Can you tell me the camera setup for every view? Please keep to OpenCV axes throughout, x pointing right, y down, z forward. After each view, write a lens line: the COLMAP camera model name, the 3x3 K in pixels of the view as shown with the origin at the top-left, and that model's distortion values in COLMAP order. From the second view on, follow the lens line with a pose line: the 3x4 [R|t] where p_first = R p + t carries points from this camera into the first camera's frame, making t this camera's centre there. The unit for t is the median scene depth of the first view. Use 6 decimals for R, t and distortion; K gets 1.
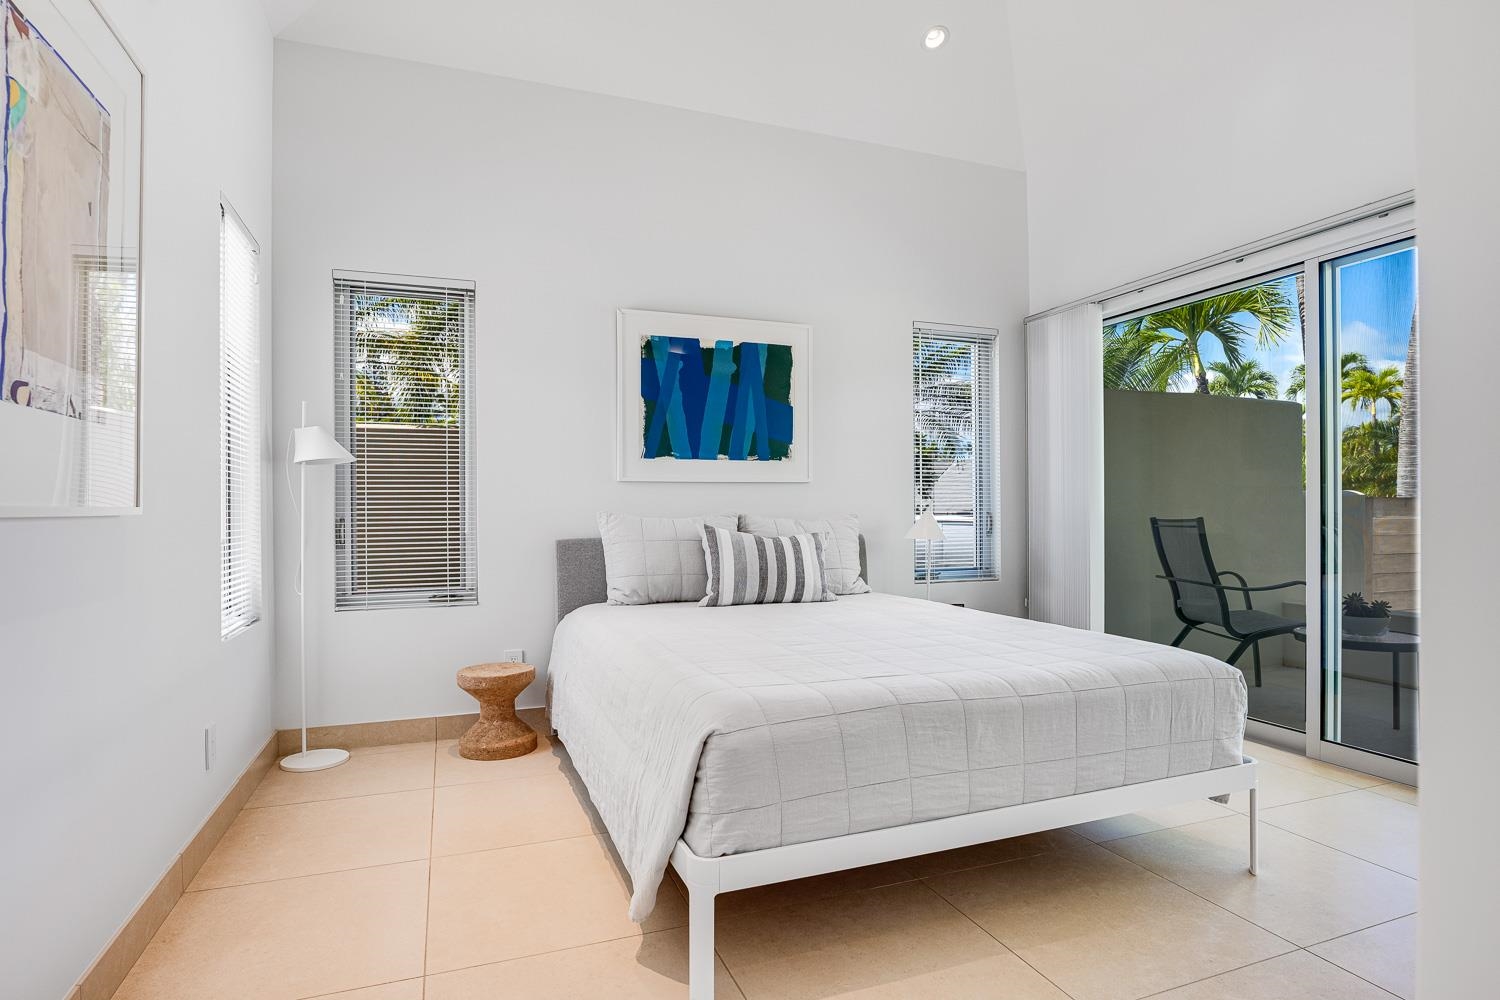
lens RADIAL K [[791.5, 0, 754.0], [0, 791.5, 500.4], [0, 0, 1]] dist [0.000380, -0.000117]
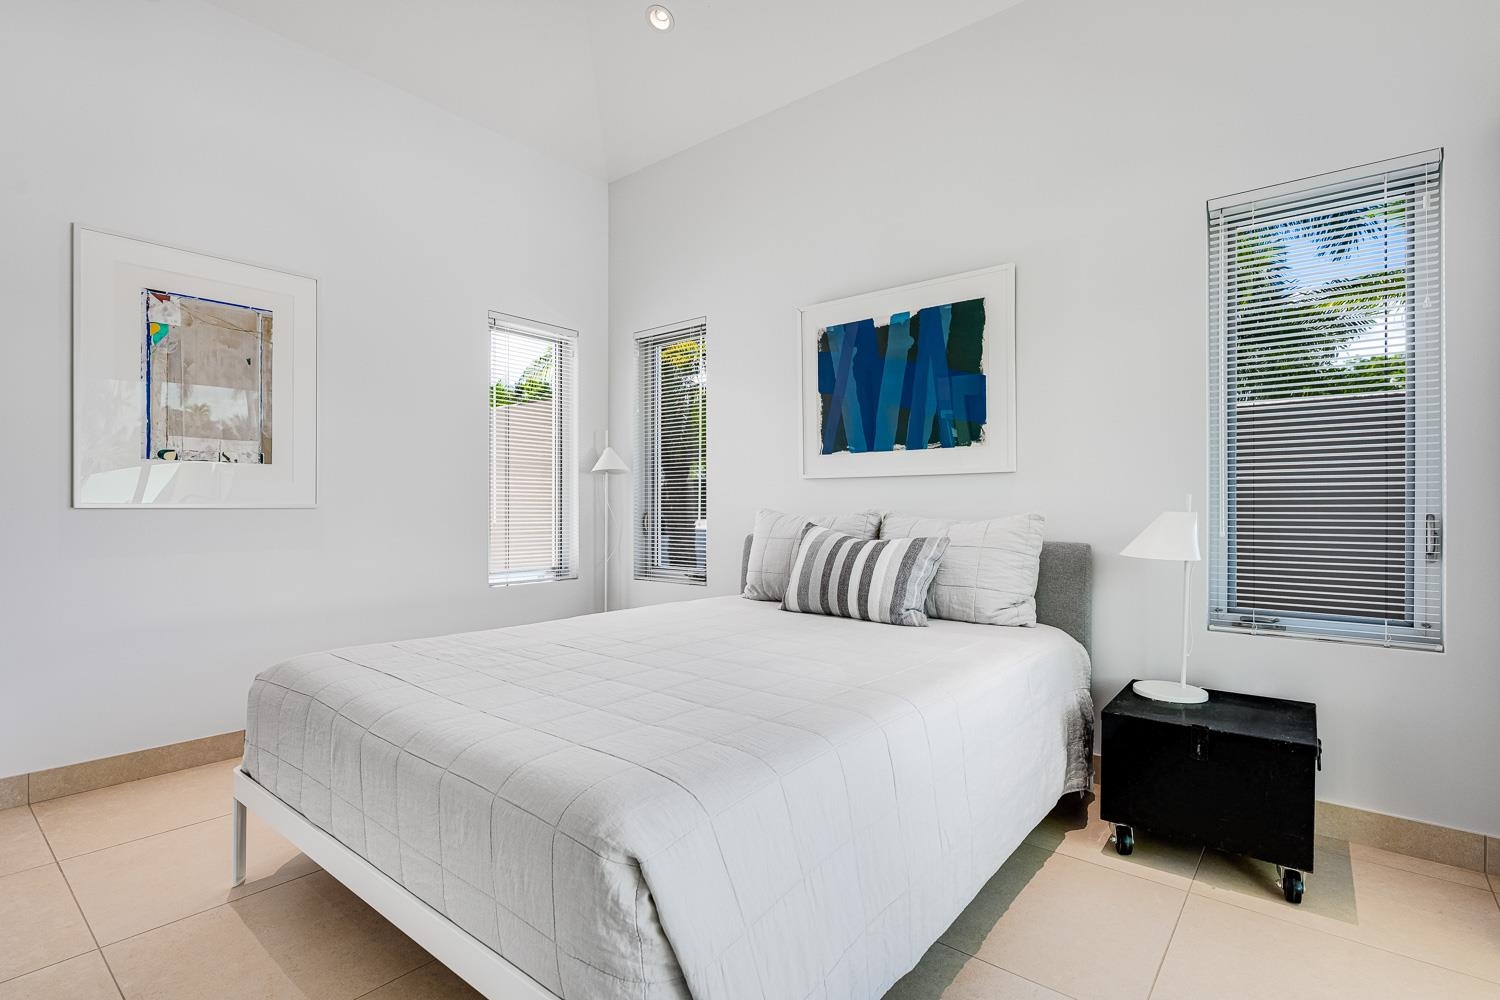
lens RADIAL K [[714.1, 0, 750.2], [0, 714.1, 501.8], [0, 0, 1]] dist [-0.000363, 0.000221]
pose [[0.486860, -0.000541, -0.873480, 0.570355], [0.003558, 0.999993, 0.001364, 0.003698], [0.873473, -0.003772, 0.486859, 0.476007]]
